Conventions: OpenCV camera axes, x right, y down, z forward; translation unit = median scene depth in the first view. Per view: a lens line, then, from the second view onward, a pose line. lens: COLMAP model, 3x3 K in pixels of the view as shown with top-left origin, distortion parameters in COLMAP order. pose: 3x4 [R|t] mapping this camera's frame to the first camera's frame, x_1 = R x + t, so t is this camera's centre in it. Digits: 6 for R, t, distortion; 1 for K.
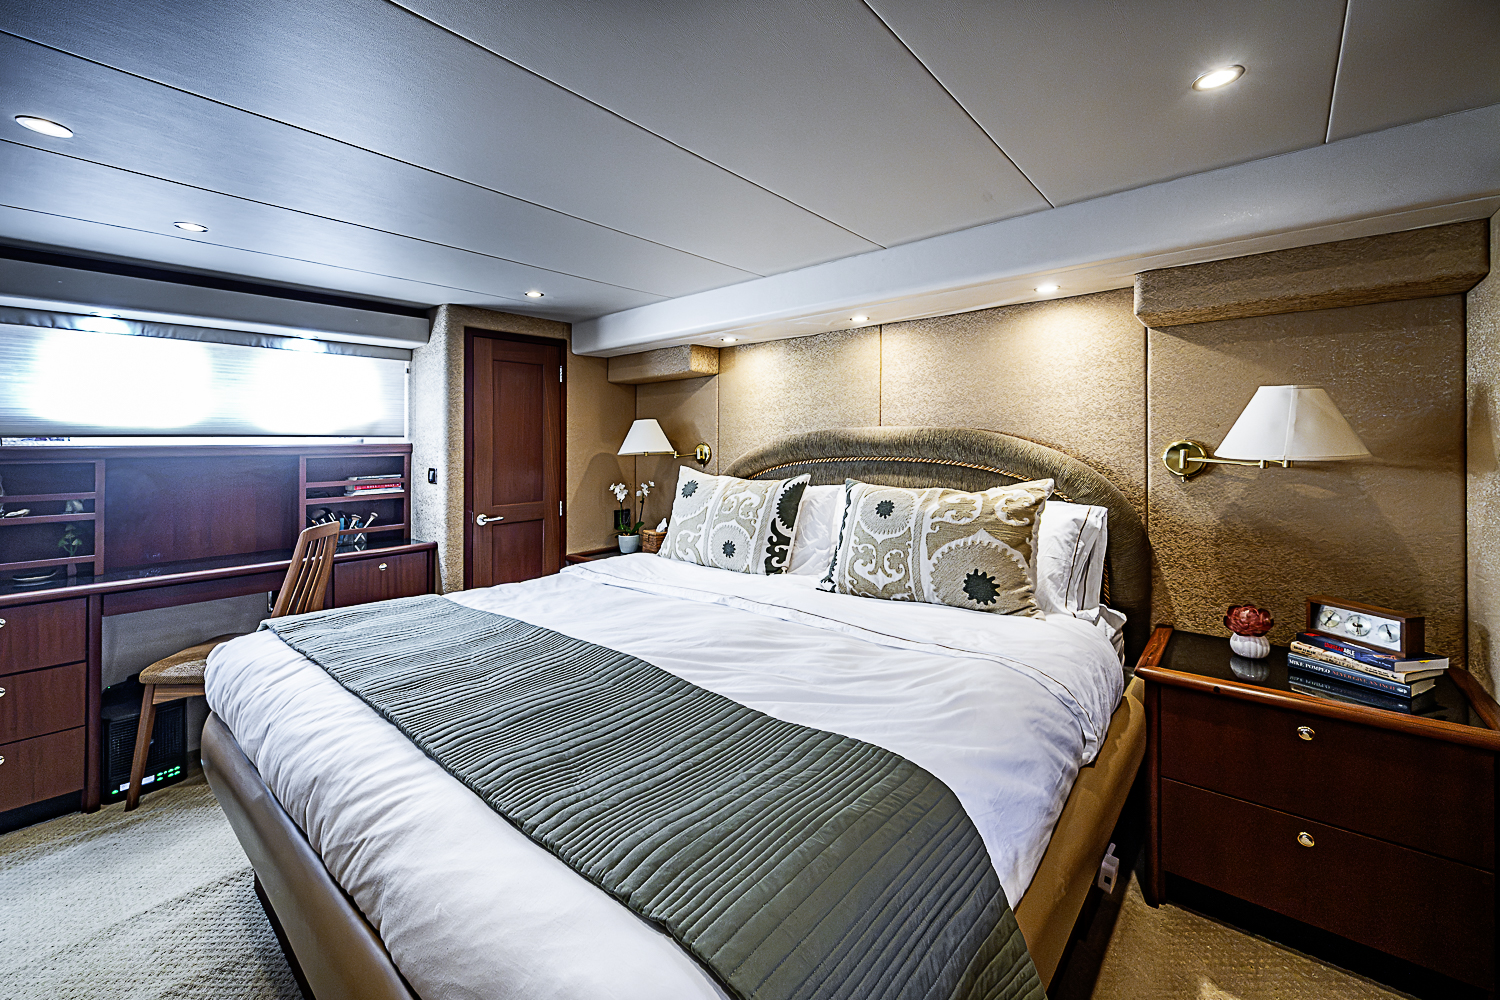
lens RADIAL K [[595.7, 0, 740.8], [0, 595.7, 440.7], [0, 0, 1]] dist [-0.000113, -0.000232]
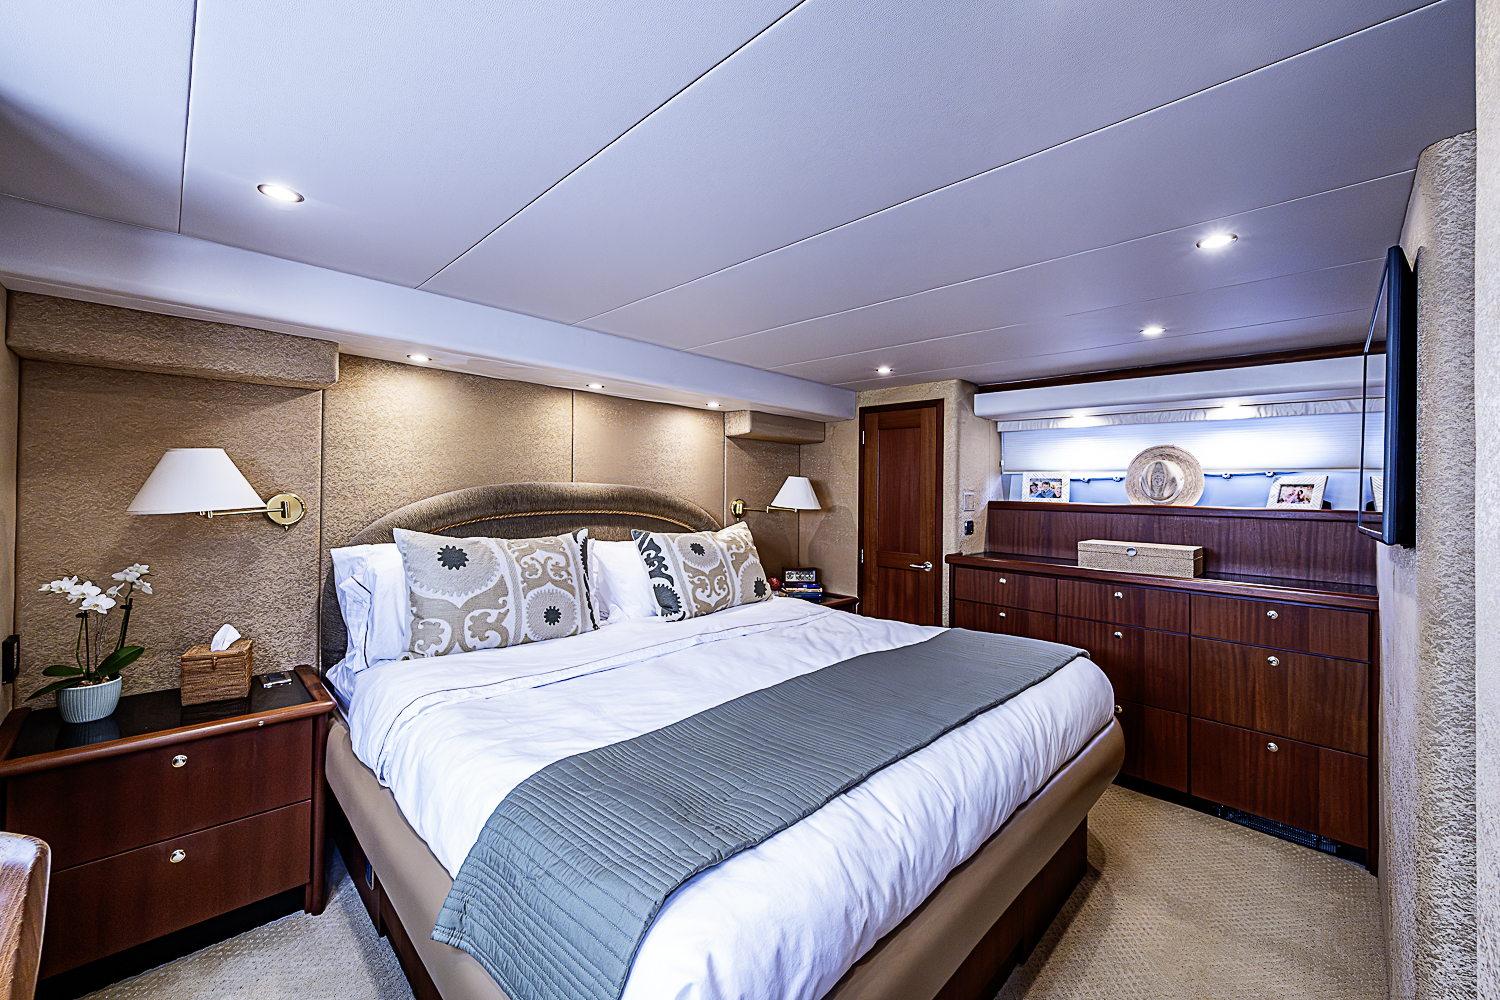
lens RADIAL K [[595.7, 0, 755.7], [0, 595.7, 488.0], [0, 0, 1]] dist [-0.000113, -0.000232]
pose [[0.068146, 0.014997, 0.997563, -0.860673], [-0.031170, 0.999431, -0.012896, -0.008822], [-0.997188, -0.030216, 0.068575, 0.608941]]
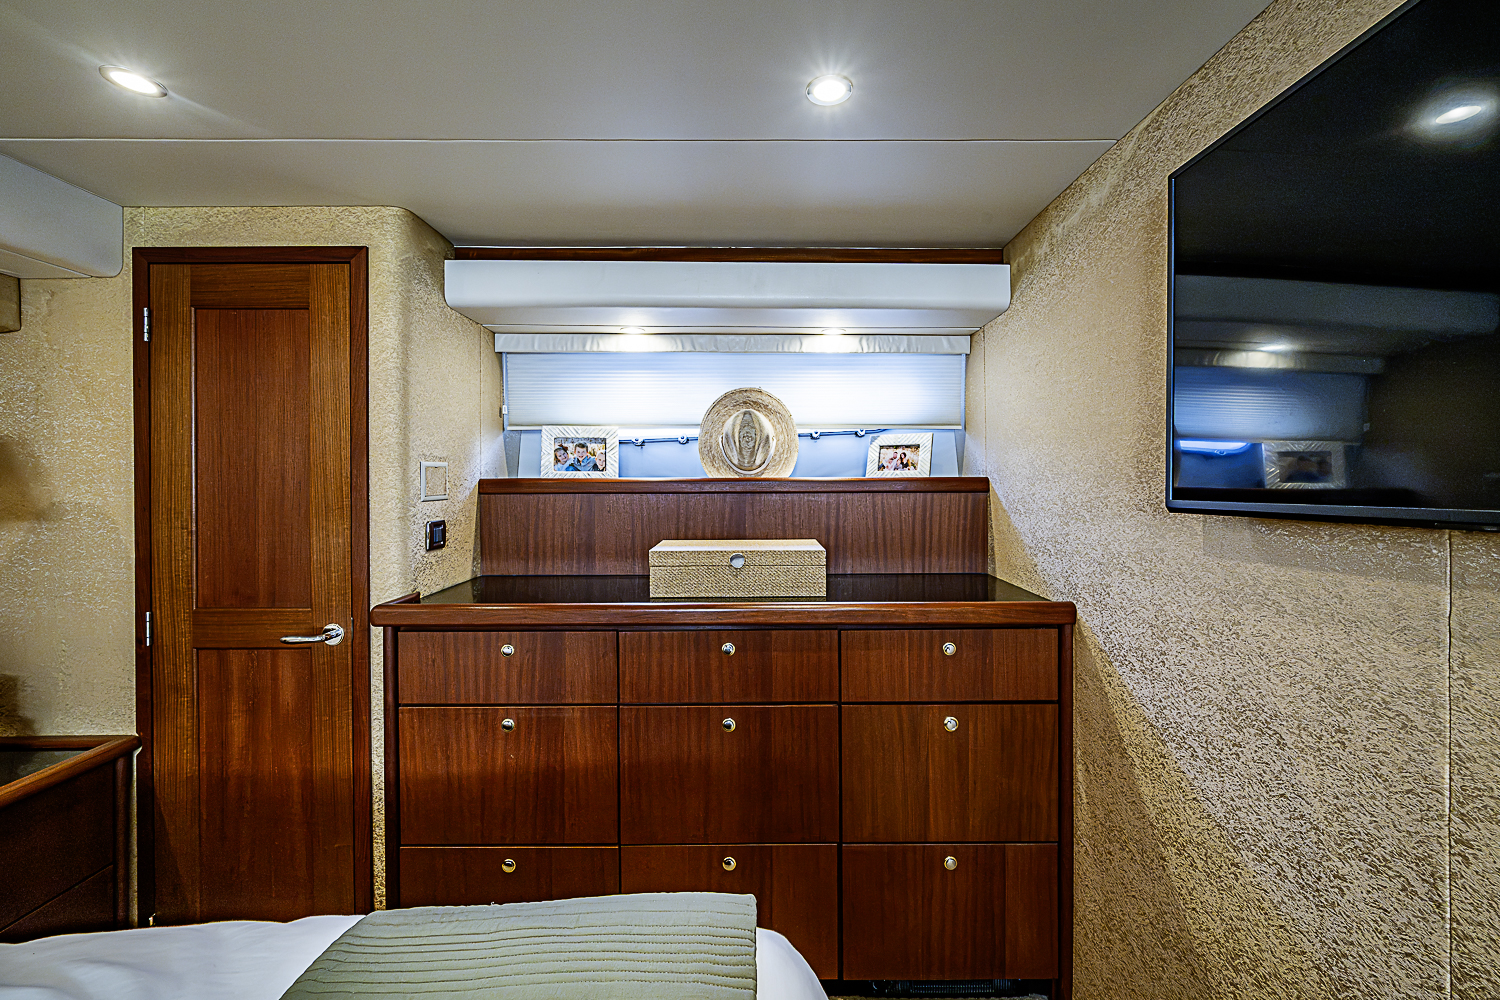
lens RADIAL K [[595.7, 0, 759.5], [0, 595.7, 470.5], [0, 0, 1]] dist [-0.000113, -0.000232]
pose [[-0.662622, 0.020561, 0.748672, -0.212781], [0.001426, 0.999656, -0.026191, -0.004347], [-0.748953, -0.016287, -0.662423, 0.388577]]
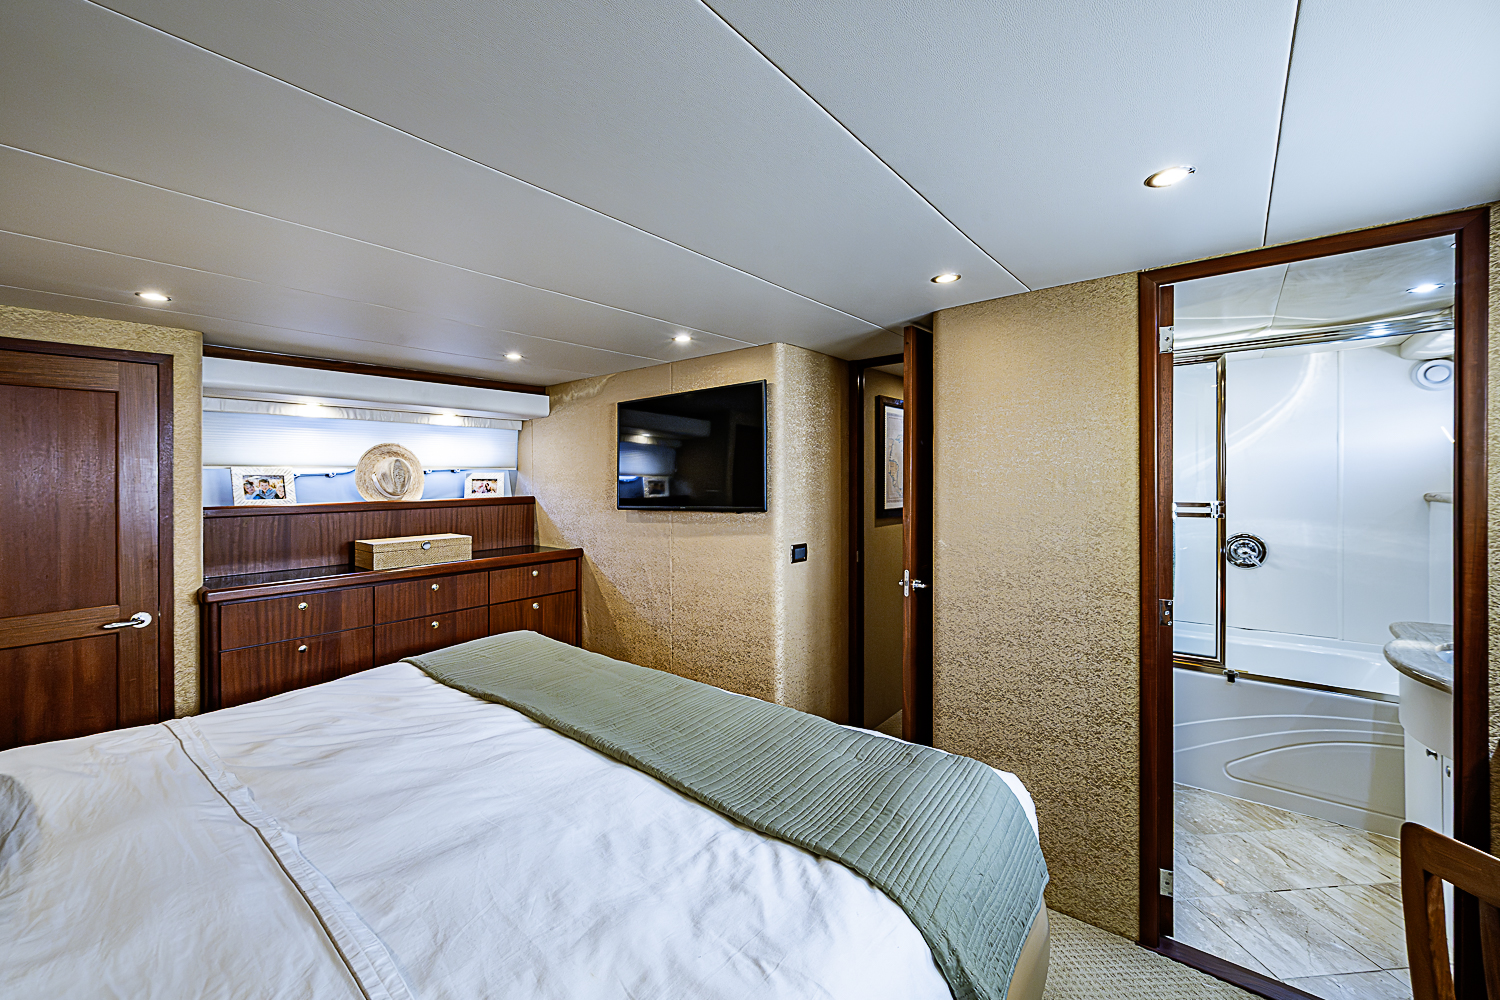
lens RADIAL K [[595.7, 0, 750.0], [0, 595.7, 478.7], [0, 0, 1]] dist [-0.000113, -0.000232]
pose [[-0.999429, 0.020294, -0.027032, -0.337804], [0.020514, 0.999758, -0.007896, -0.034904], [0.026865, -0.008446, -0.999603, 1.161405]]
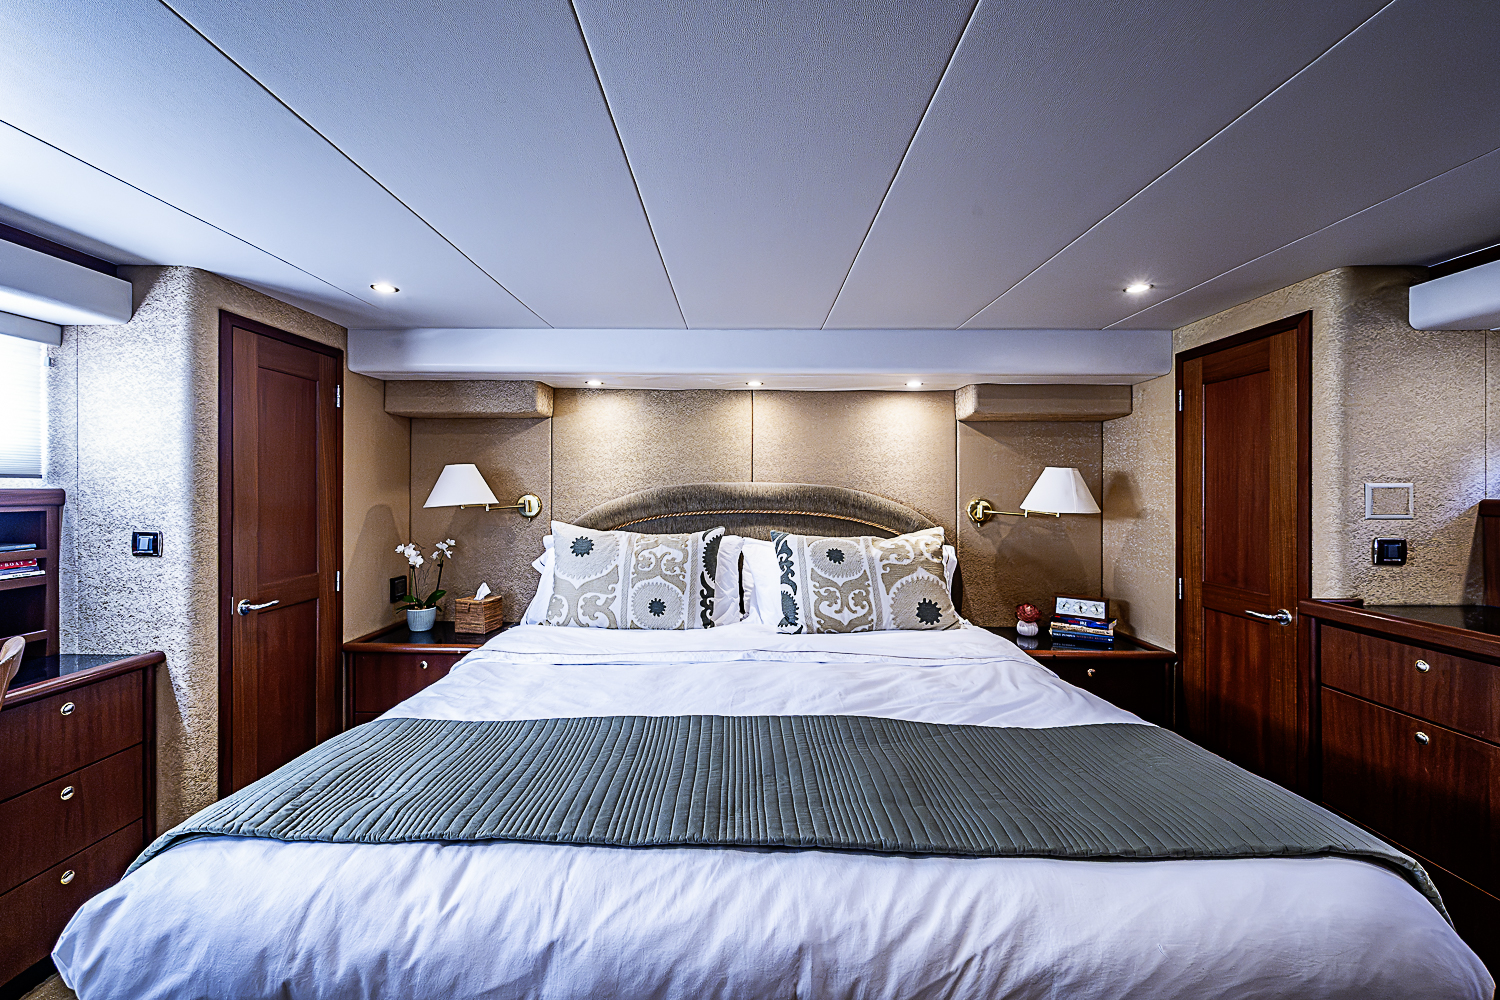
lens RADIAL K [[595.7, 0, 731.9], [0, 595.7, 497.9], [0, 0, 1]] dist [-0.000113, -0.000232]
pose [[0.772563, 0.005211, 0.634917, -0.510211], [-0.019118, 0.999704, 0.015057, -0.009934], [-0.634650, -0.023770, 0.772434, 0.182929]]
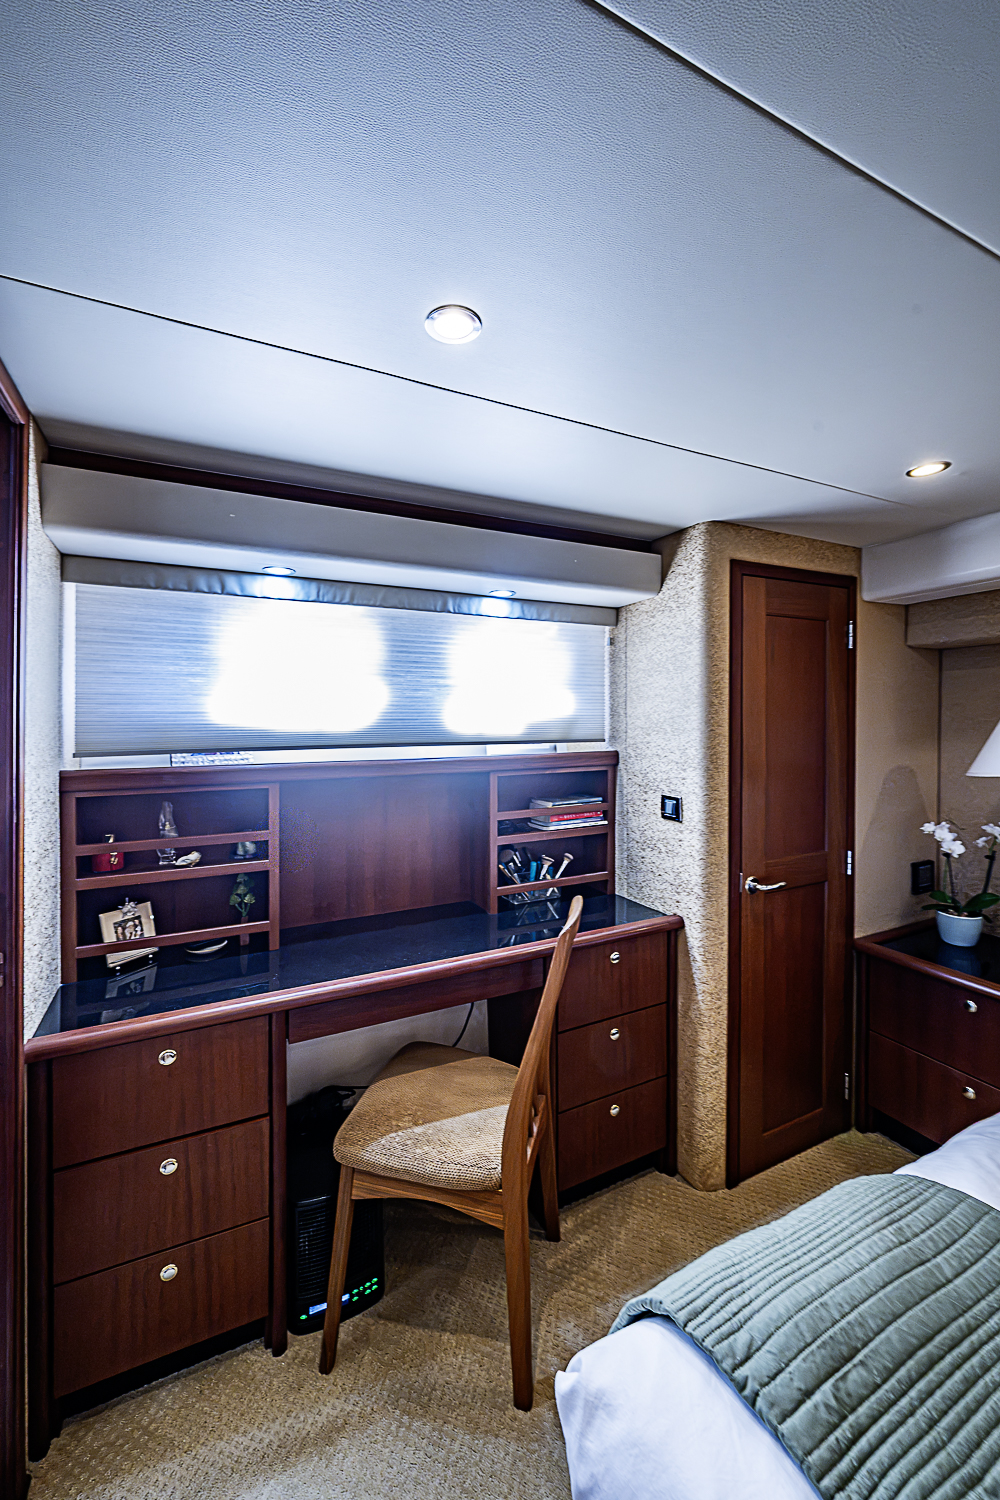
lens RADIAL K [[595.7, 0, 485.8], [0, 595.7, 730.0], [0, 0, 1]] dist [-0.000113, -0.000232]
pose [[0.916209, 0.008887, -0.400603, -0.515258], [0.002202, 0.999627, 0.027213, -0.044764], [0.400695, -0.025815, 0.915848, 0.419612]]
